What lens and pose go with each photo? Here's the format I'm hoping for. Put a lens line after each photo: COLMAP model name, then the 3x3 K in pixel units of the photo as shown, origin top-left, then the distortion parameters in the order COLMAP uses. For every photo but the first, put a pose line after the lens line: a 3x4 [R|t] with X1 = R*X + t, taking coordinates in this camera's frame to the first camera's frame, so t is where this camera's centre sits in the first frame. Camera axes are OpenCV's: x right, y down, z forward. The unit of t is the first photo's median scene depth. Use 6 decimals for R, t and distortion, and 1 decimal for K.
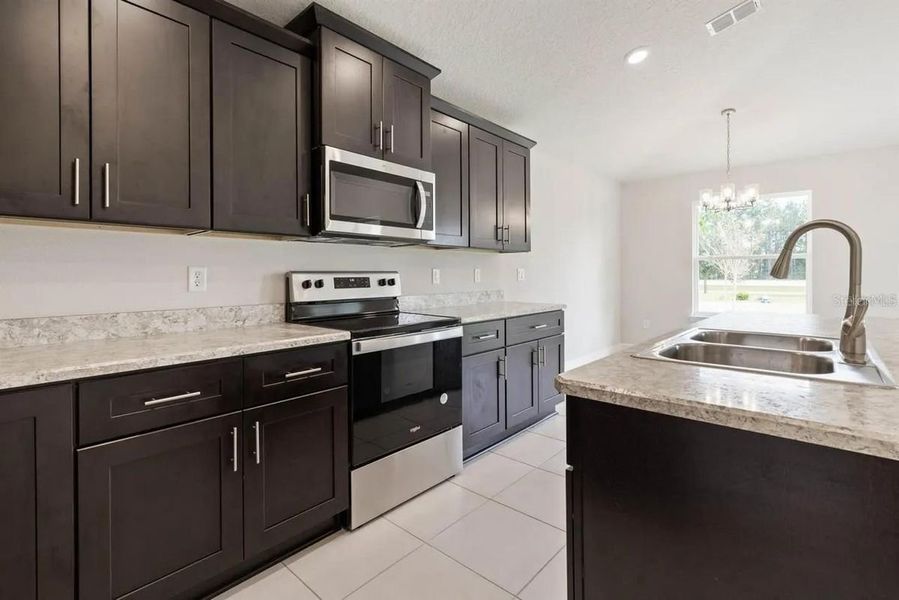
lens RADIAL K [[425.1, 0, 459.7], [0, 425.1, 275.2], [0, 0, 1]] dist [0.005055, -0.001739]
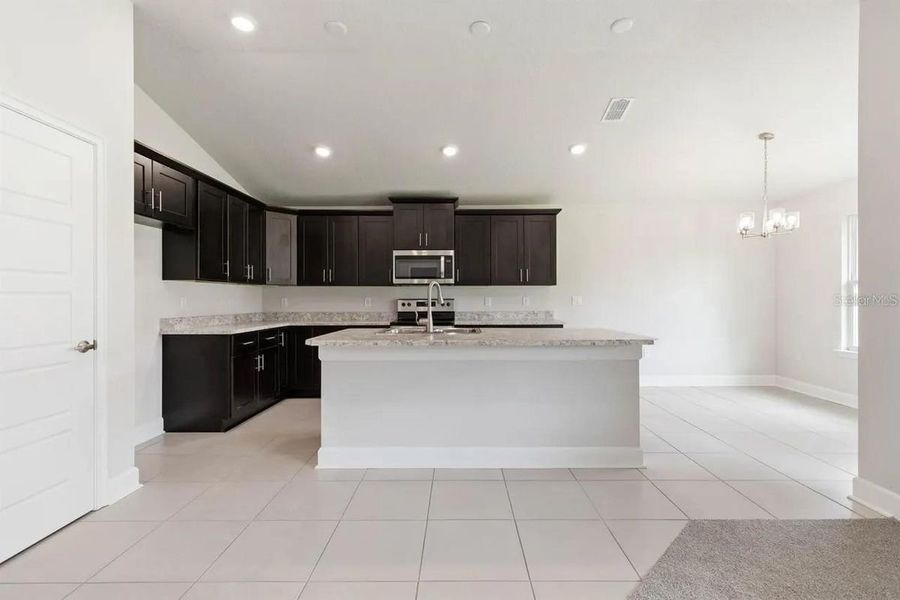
lens RADIAL K [[383.0, 0, 445.0], [0, 383.0, 302.5], [0, 0, 1]] dist [0.001511, 0.000109]
pose [[0.651193, 0.004426, -0.758899, 1.443501], [-0.001757, 0.999989, 0.004325, 0.000199], [0.758910, -0.001483, 0.651194, -0.235310]]
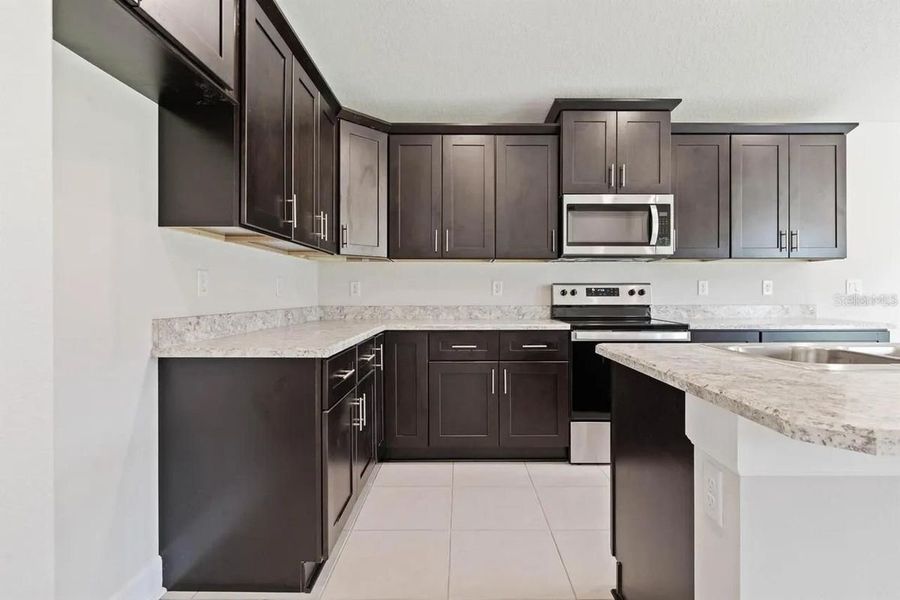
lens RADIAL K [[425.6, 0, 454.5], [0, 425.6, 299.0], [0, 0, 1]] dist [0.005055, -0.001739]
pose [[0.650513, 0.013219, -0.759380, 0.472789], [-0.004884, 0.999901, 0.013222, 0.025718], [0.759479, -0.004892, 0.650513, -0.186121]]
